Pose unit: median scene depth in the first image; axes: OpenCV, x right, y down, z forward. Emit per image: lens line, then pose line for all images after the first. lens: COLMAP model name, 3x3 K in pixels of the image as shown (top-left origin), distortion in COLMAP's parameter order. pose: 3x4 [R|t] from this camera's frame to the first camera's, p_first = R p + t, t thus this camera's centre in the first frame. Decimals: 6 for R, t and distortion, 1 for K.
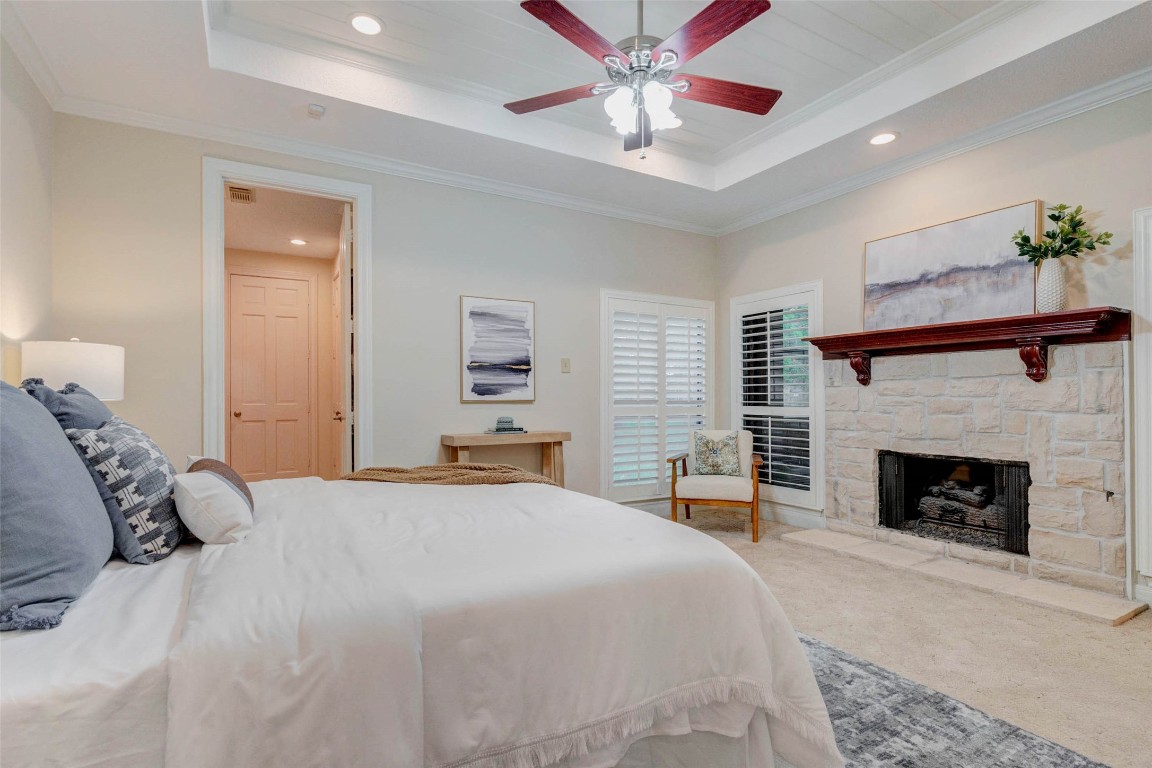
lens RADIAL K [[568.9, 0, 571.2], [0, 568.9, 394.6], [0, 0, 1]] dist [-0.001953, -0.000717]
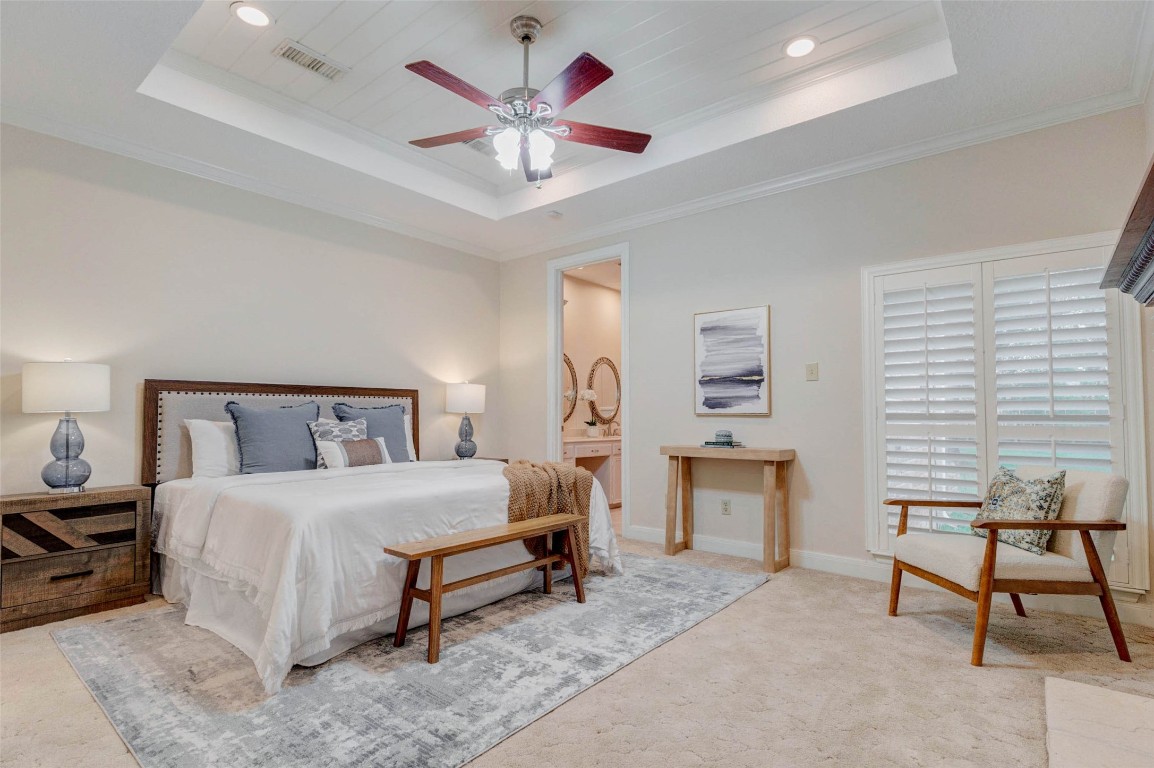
lens RADIAL K [[578.2, 0, 574.4], [0, 578.2, 382.9], [0, 0, 1]] dist [0.014005, 0.000034]
pose [[0.346628, -0.049763, -0.936682, 0.713020], [0.003363, 0.998651, -0.051811, 0.008016], [0.937997, 0.014809, 0.346328, 0.408275]]
